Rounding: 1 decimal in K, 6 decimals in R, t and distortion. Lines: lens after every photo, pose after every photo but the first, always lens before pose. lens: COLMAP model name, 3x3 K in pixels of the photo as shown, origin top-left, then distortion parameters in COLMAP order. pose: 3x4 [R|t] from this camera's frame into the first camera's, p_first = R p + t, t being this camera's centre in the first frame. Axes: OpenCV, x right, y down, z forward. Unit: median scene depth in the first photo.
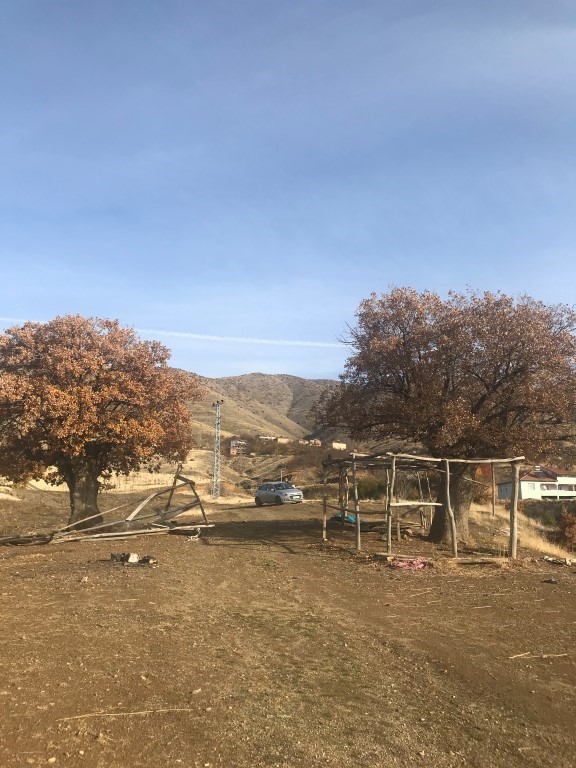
lens RADIAL K [[635.8, 0, 292.3], [0, 635.8, 360.8], [0, 0, 1]] dist [-0.014994, 0.002244]
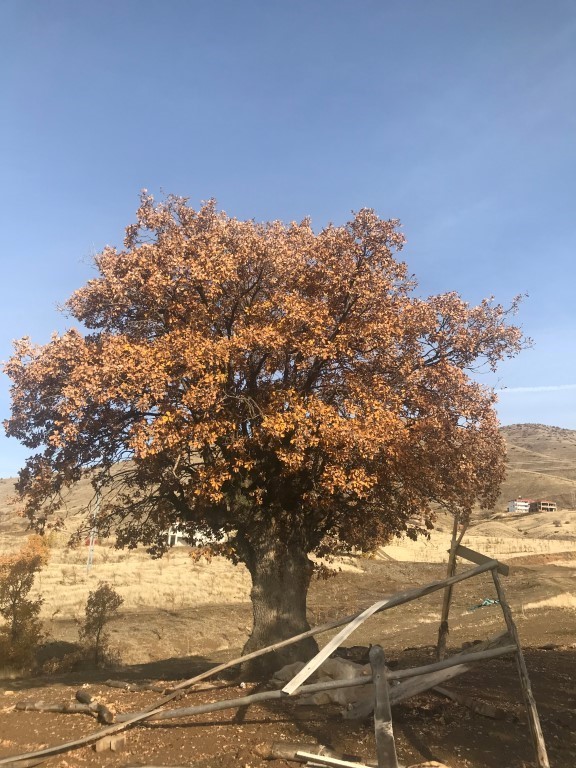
lens RADIAL K [[615.3, 0, 288.0], [0, 615.3, 384.0], [0, 0, 1]] dist [0.013154, 0.005910]
pose [[0.838792, -0.151155, -0.523049, -0.062265], [0.113145, 0.988109, -0.104105, 0.111074], [0.532566, 0.028142, 0.845921, 0.622737]]
